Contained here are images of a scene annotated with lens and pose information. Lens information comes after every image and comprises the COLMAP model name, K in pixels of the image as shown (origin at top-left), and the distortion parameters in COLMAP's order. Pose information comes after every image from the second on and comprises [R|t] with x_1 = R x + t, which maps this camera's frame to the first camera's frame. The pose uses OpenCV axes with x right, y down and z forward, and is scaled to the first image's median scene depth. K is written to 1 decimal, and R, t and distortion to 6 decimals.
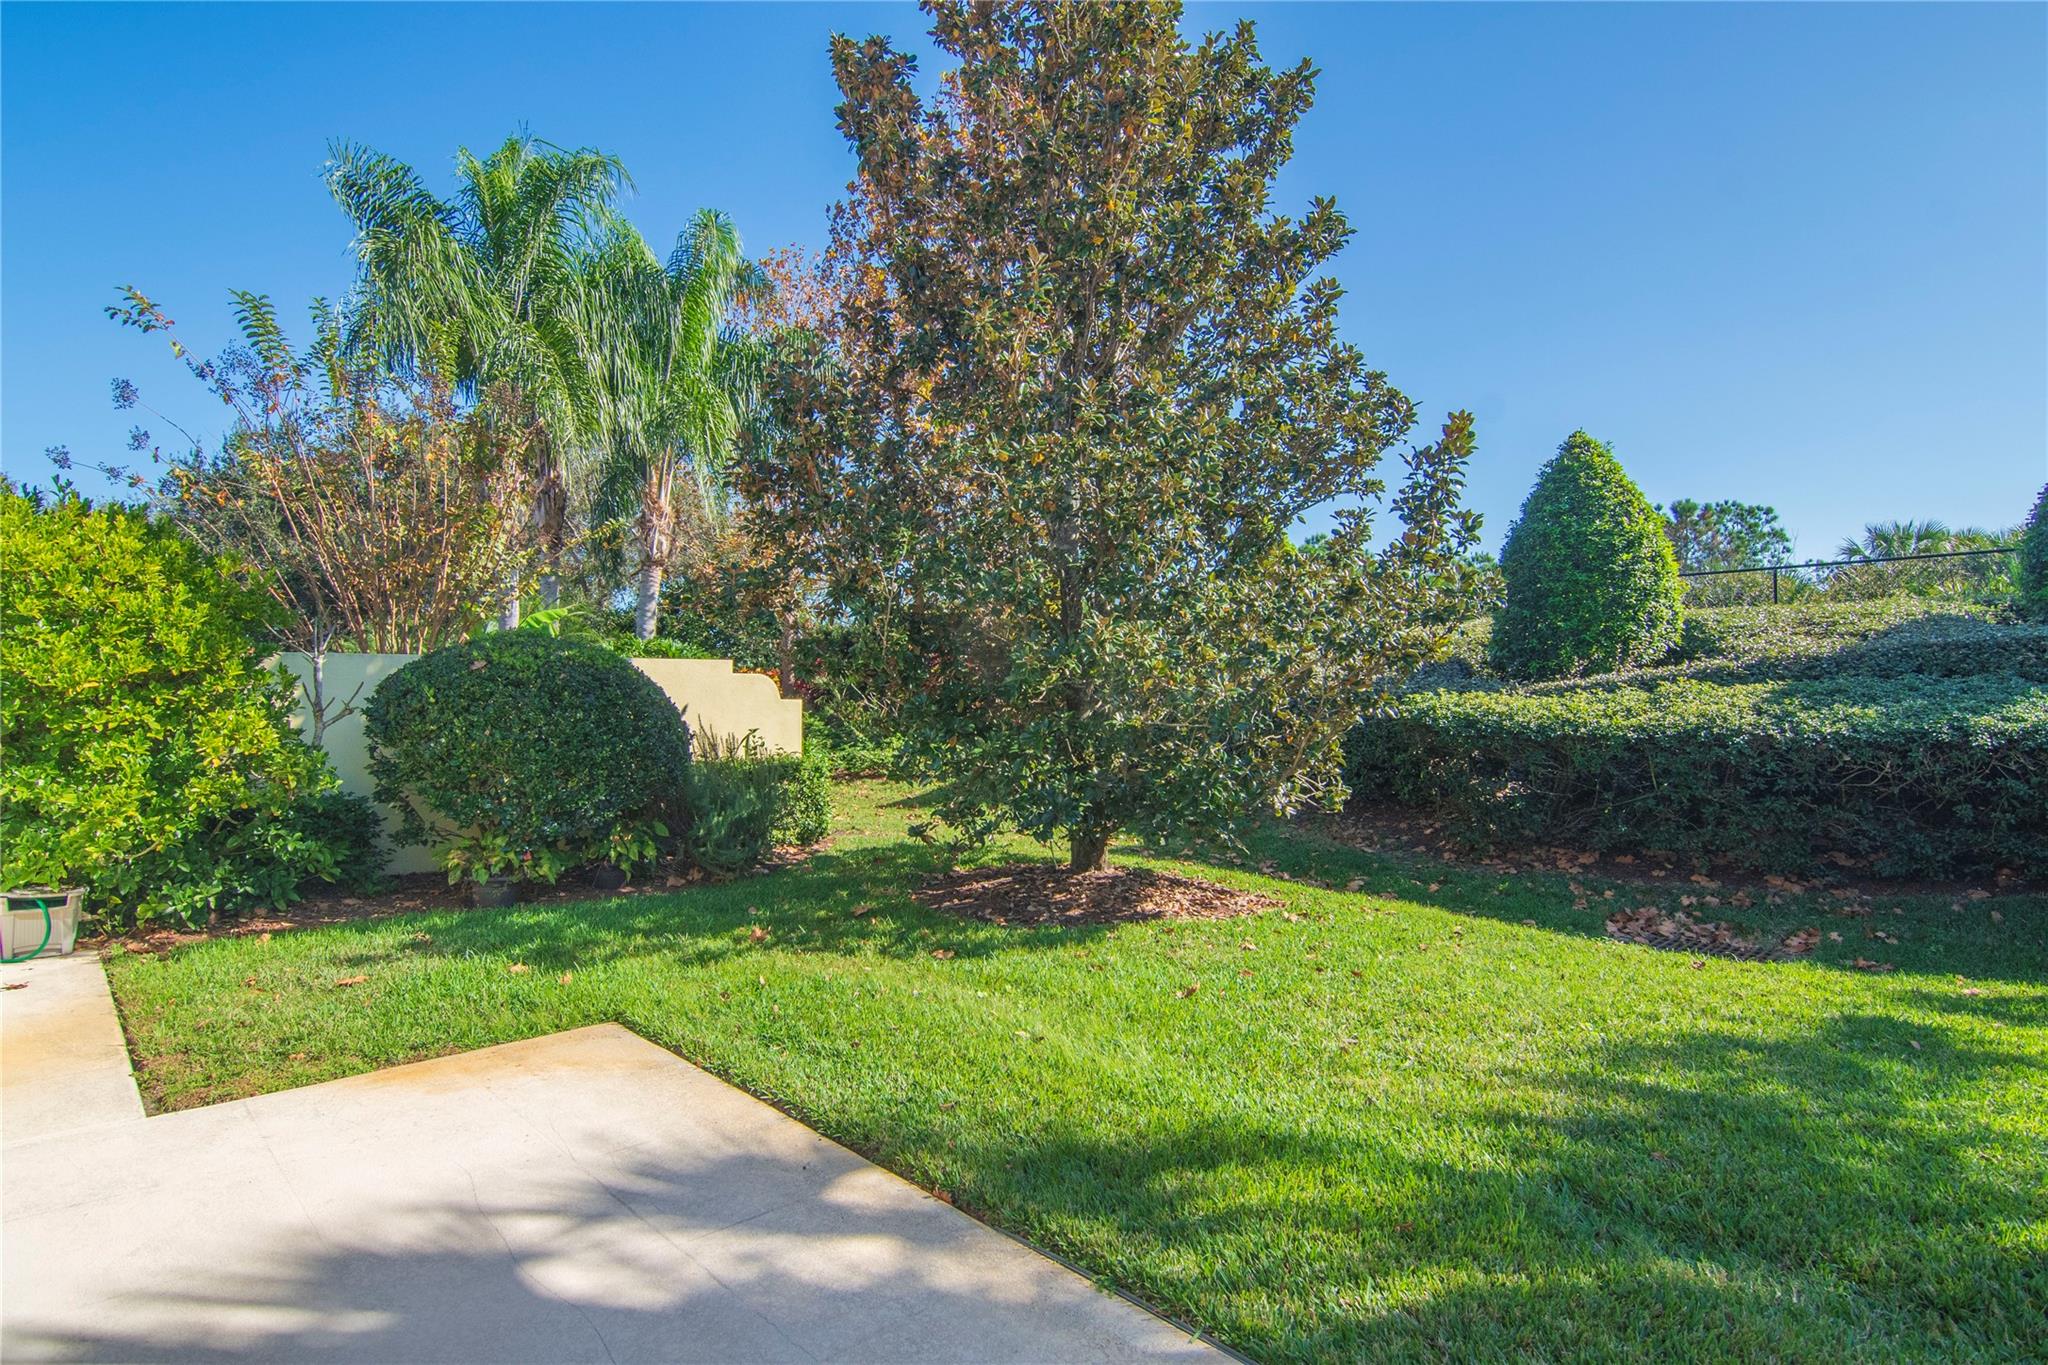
lens RADIAL K [[1062.8, 0, 1024.0], [0, 1062.8, 668.5], [0, 0, 1]] dist [0.001348, -0.011623]
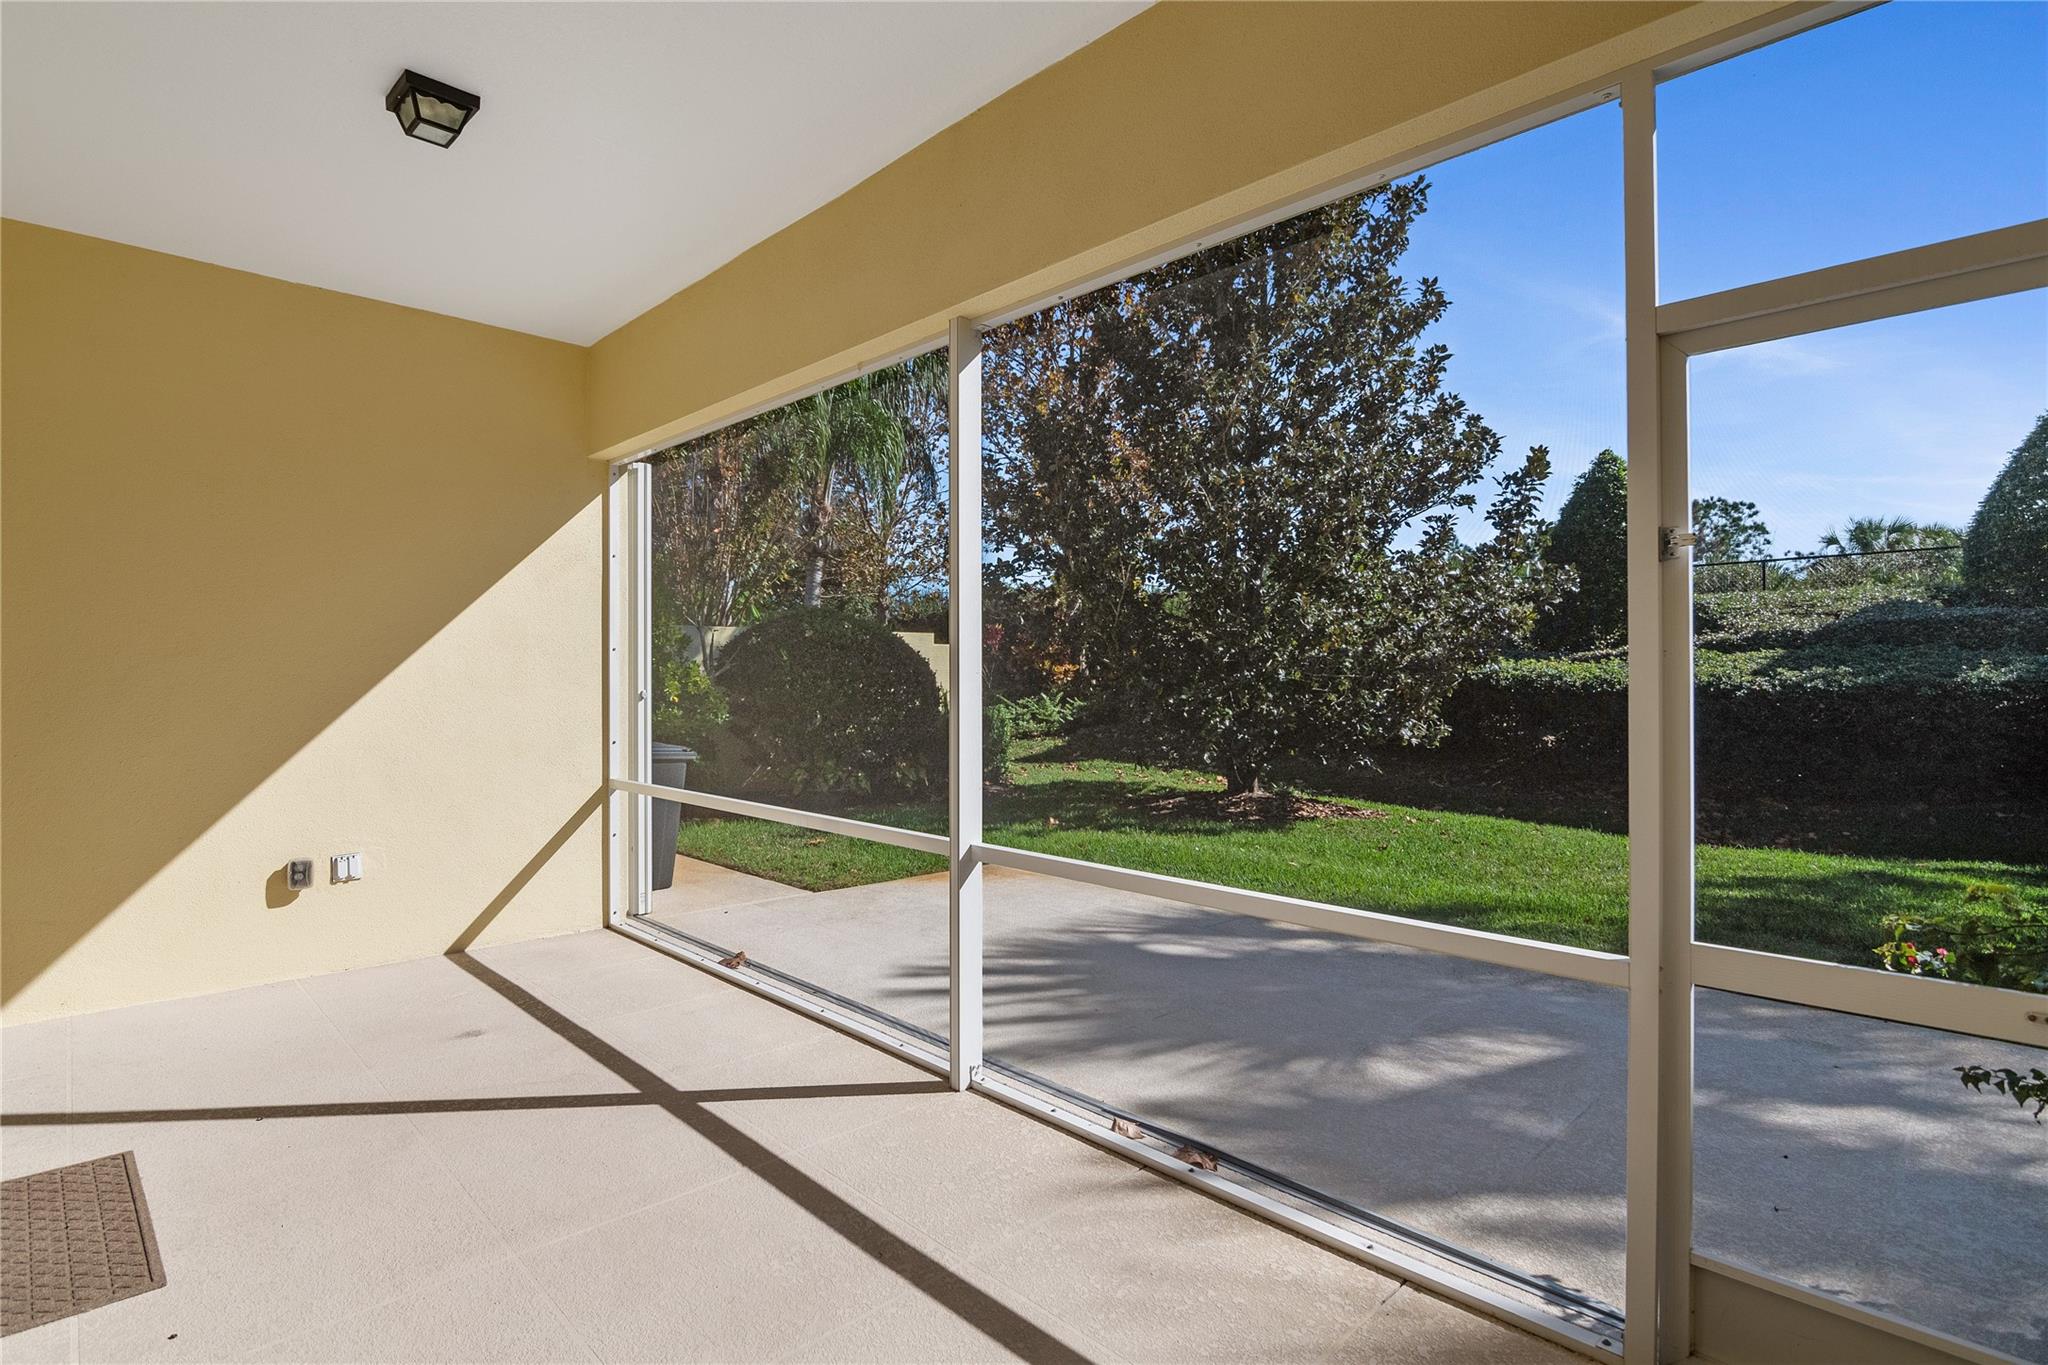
lens RADIAL K [[1043.5, 0, 1020.0], [0, 1043.5, 672.3], [0, 0, 1]] dist [-0.003341, -0.001359]
pose [[0.999987, 0.001811, 0.004833, -0.210973], [-0.001893, 0.999854, 0.016966, 0.019911], [-0.004802, -0.016975, 0.999844, -0.268369]]
